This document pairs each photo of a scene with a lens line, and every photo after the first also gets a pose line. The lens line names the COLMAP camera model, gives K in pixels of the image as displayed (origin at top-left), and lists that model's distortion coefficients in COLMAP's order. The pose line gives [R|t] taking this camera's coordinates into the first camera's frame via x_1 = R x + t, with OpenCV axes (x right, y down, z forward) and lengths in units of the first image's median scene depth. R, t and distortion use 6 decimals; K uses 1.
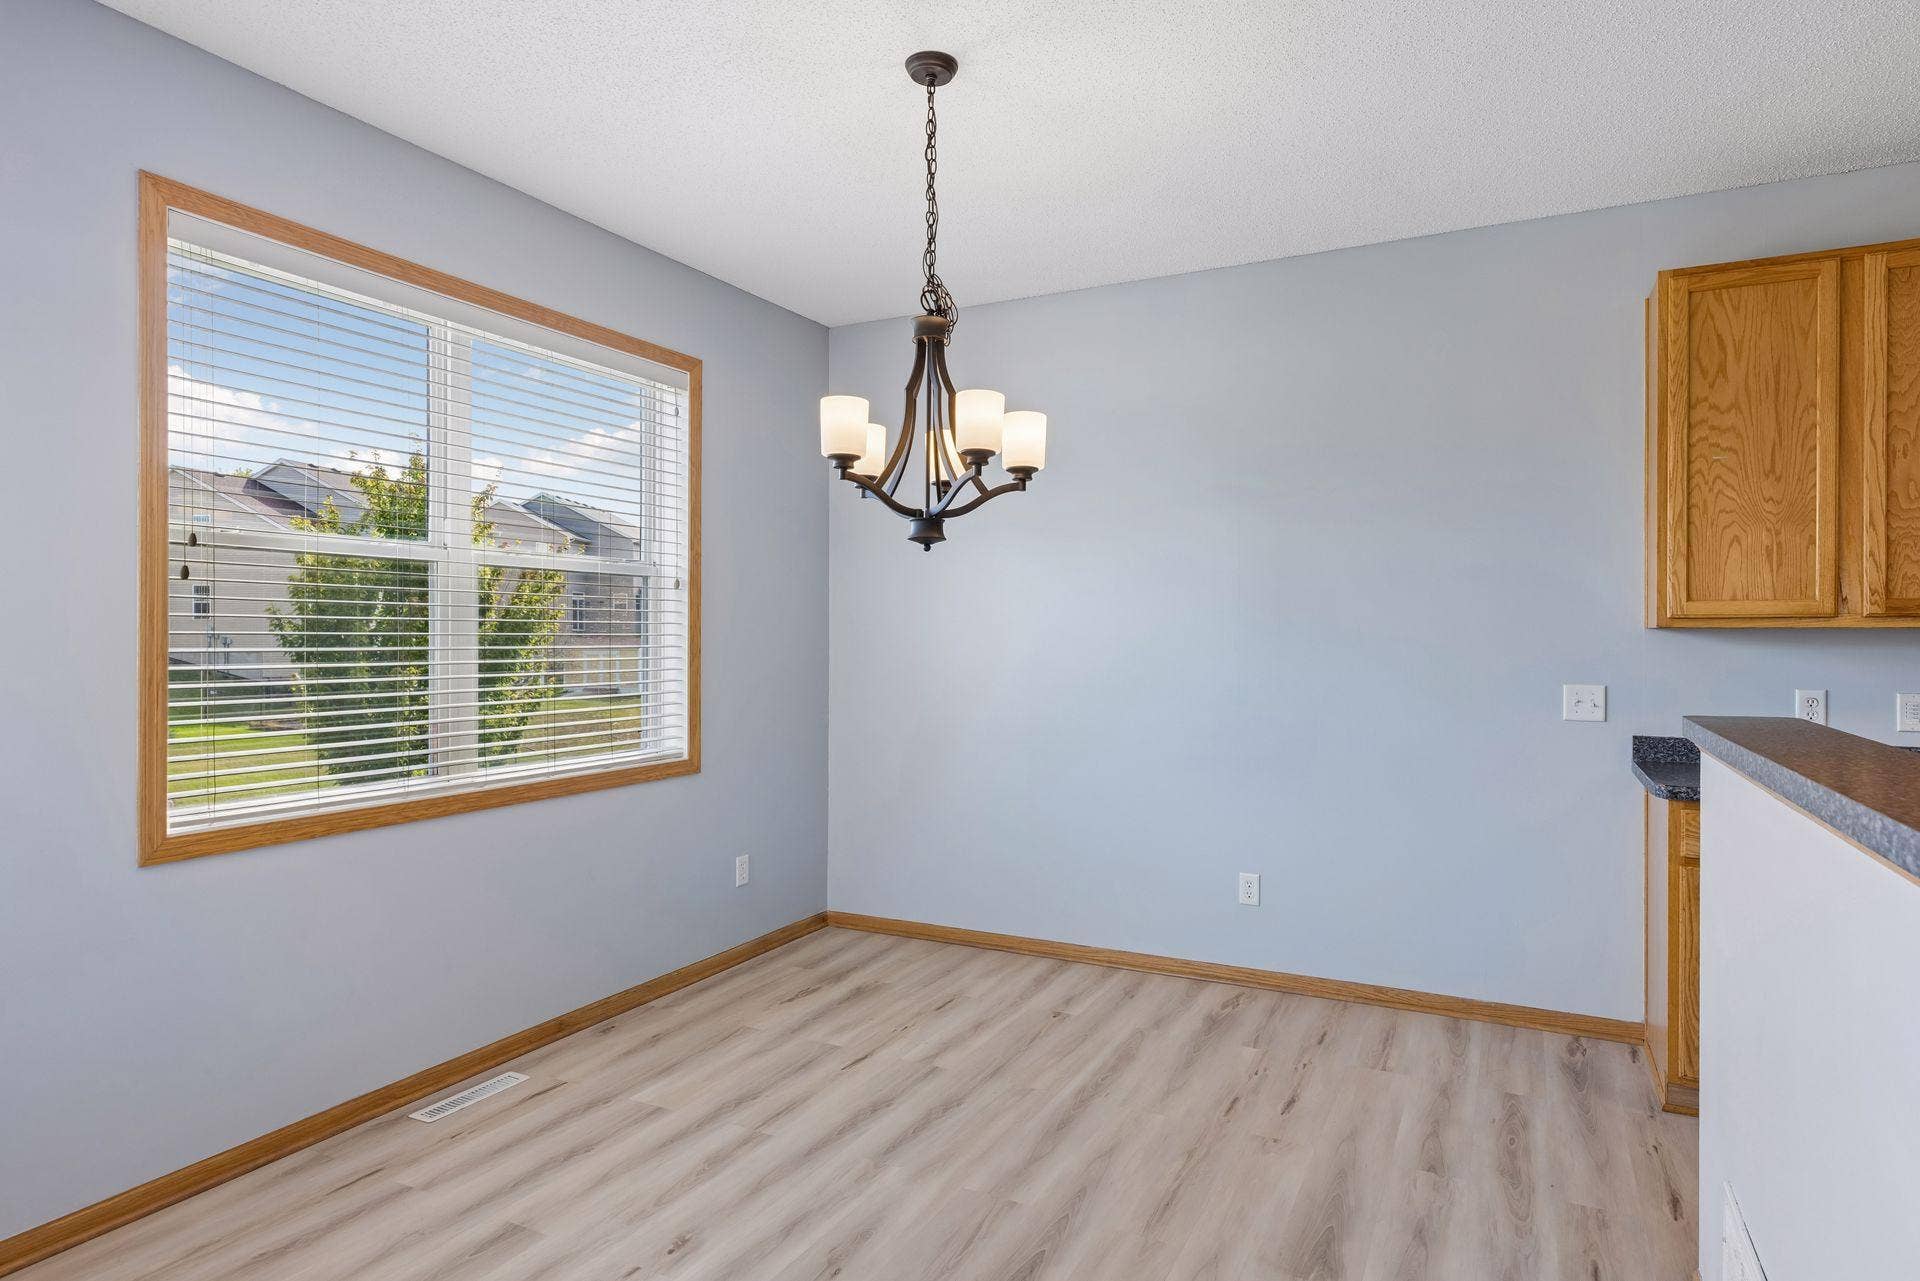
lens RADIAL K [[1099.3, 0, 972.5], [0, 1099.3, 645.5], [0, 0, 1]] dist [0.009428, 0.002821]
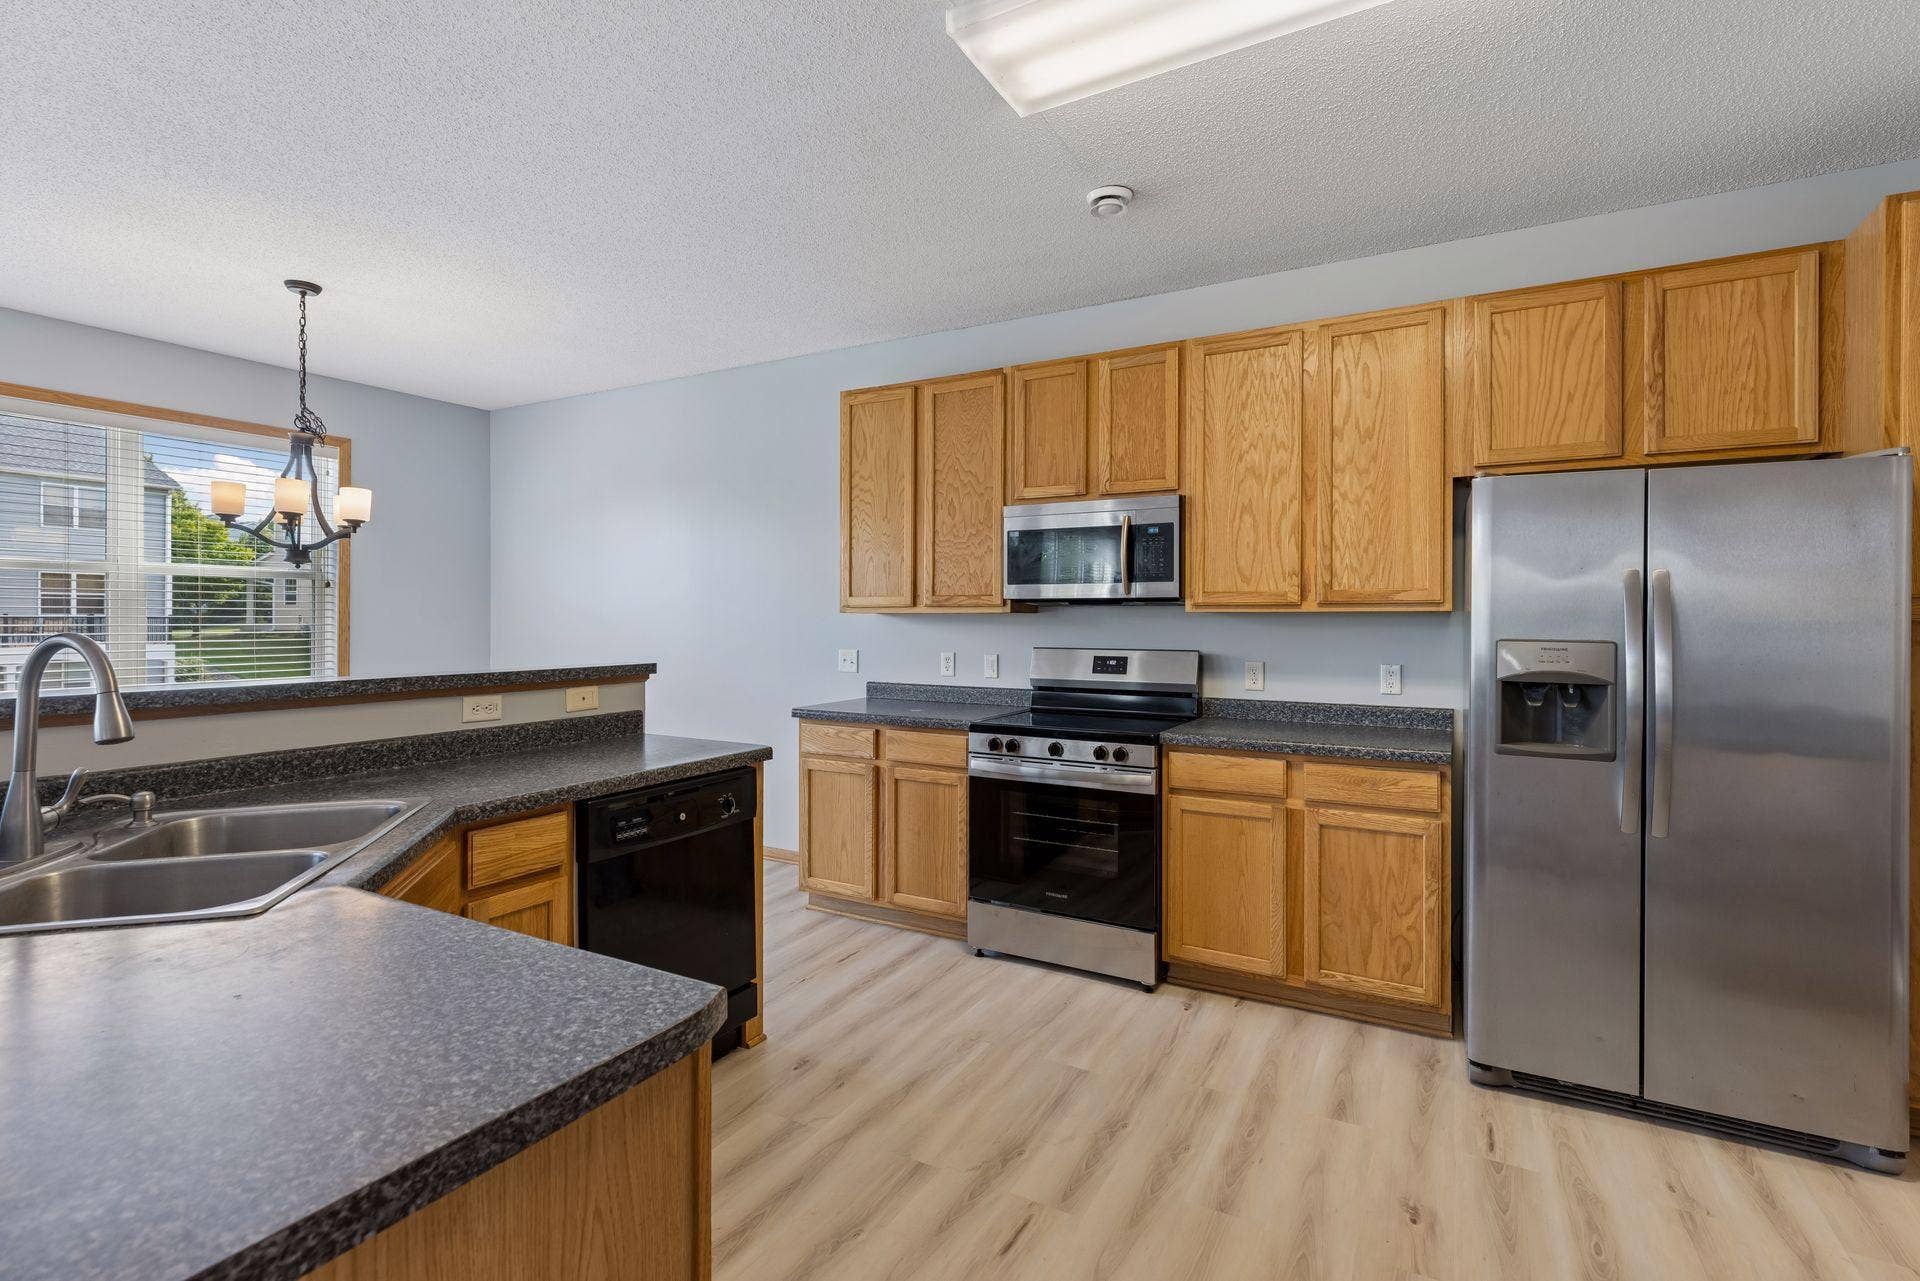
lens RADIAL K [[865.3, 0, 951.8], [0, 865.3, 622.9], [0, 0, 1]] dist [0.005126, 0.000179]
pose [[0.998908, 0.001218, -0.046708, 0.907062], [-0.001399, 0.999992, -0.003836, 0.003166], [0.046703, 0.003897, 0.998901, -0.272911]]
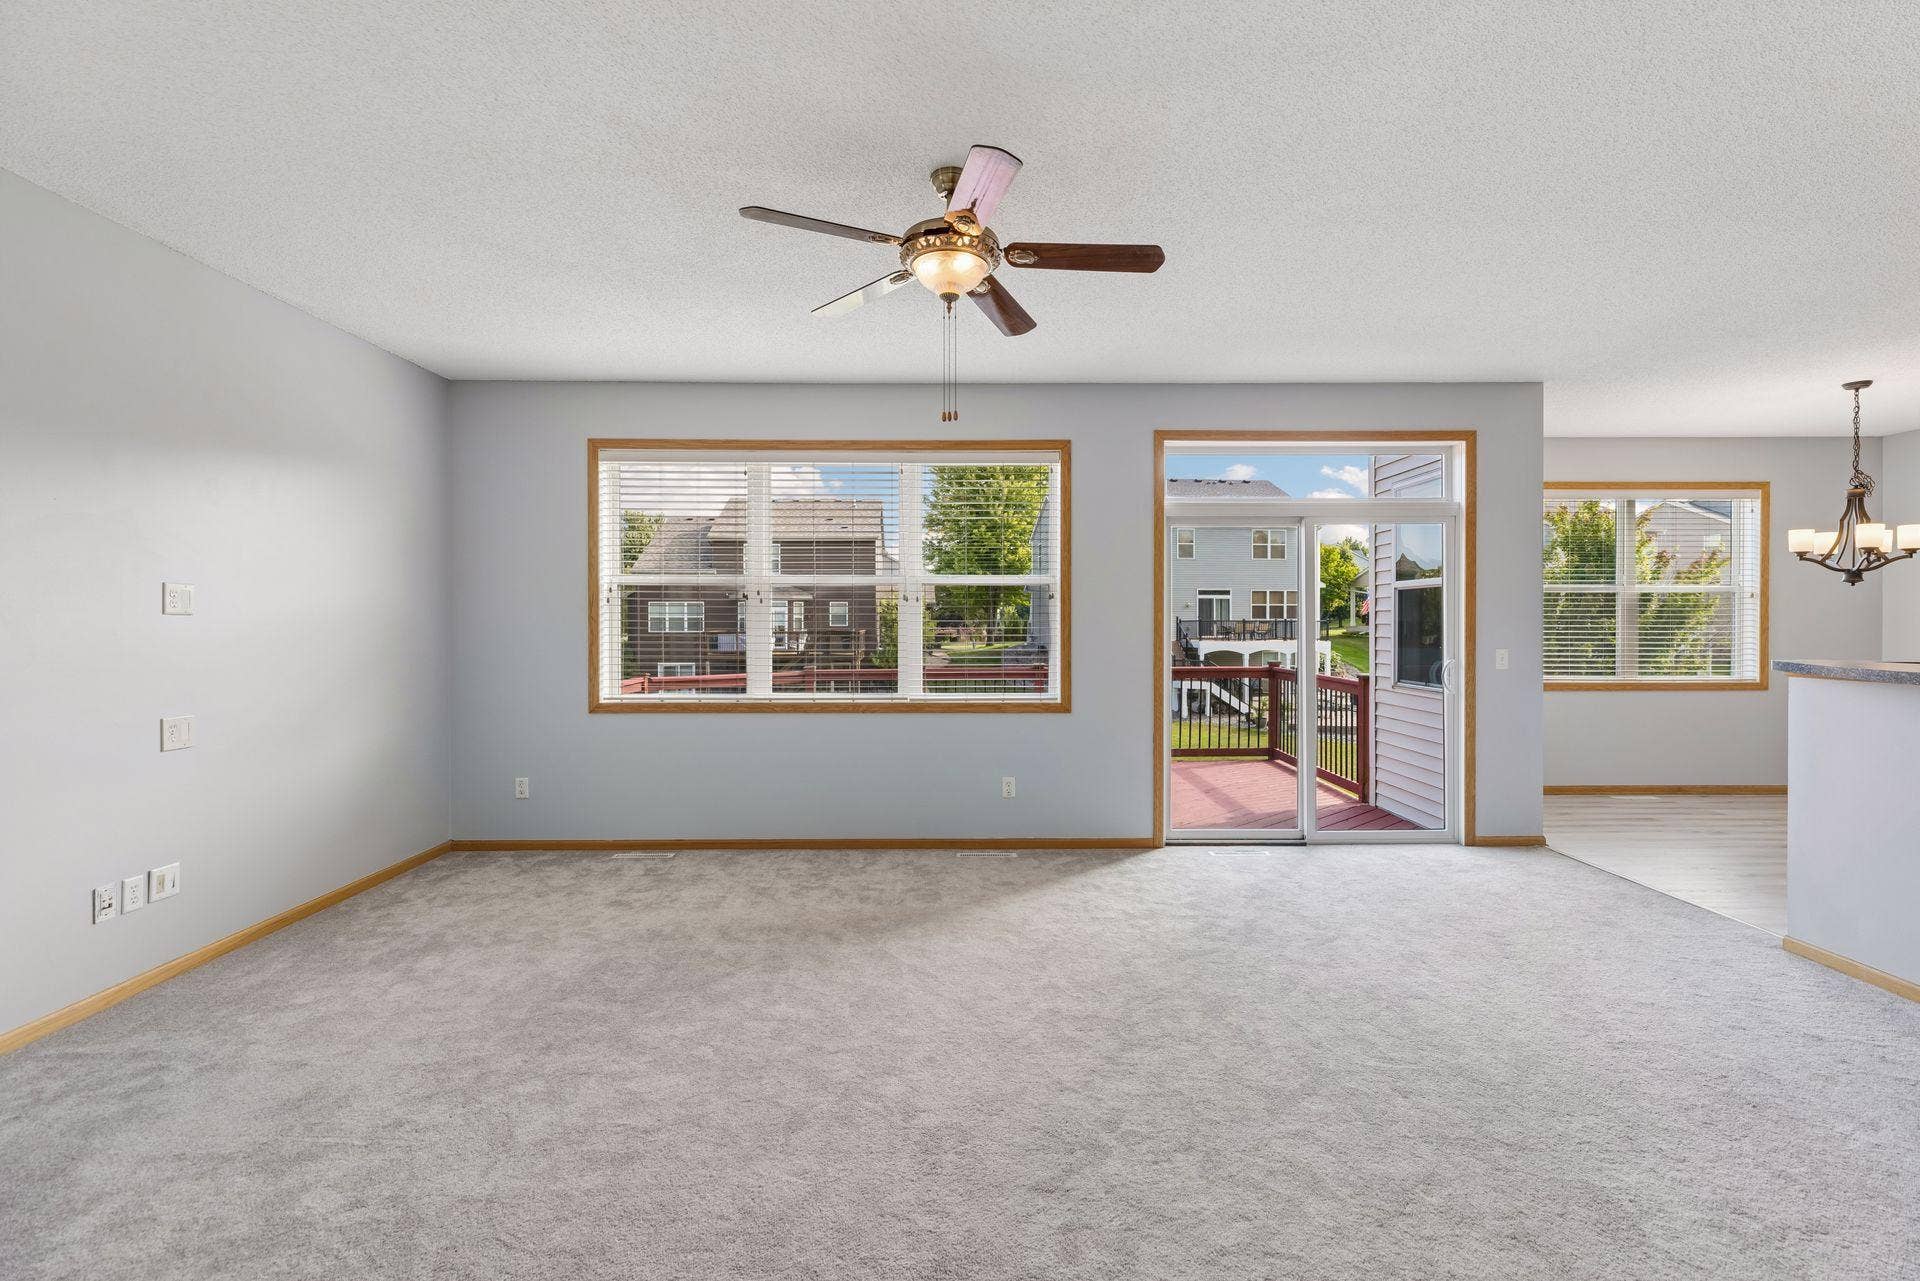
lens RADIAL K [[865.3, 0, 964.7], [0, 865.3, 626.1], [0, 0, 1]] dist [0.005126, 0.000179]
pose [[0.467762, 0.000549, -0.883854, 0.638951], [-0.002578, 0.999996, -0.000743, 0.007667], [0.883850, 0.002626, 0.467762, -1.408348]]
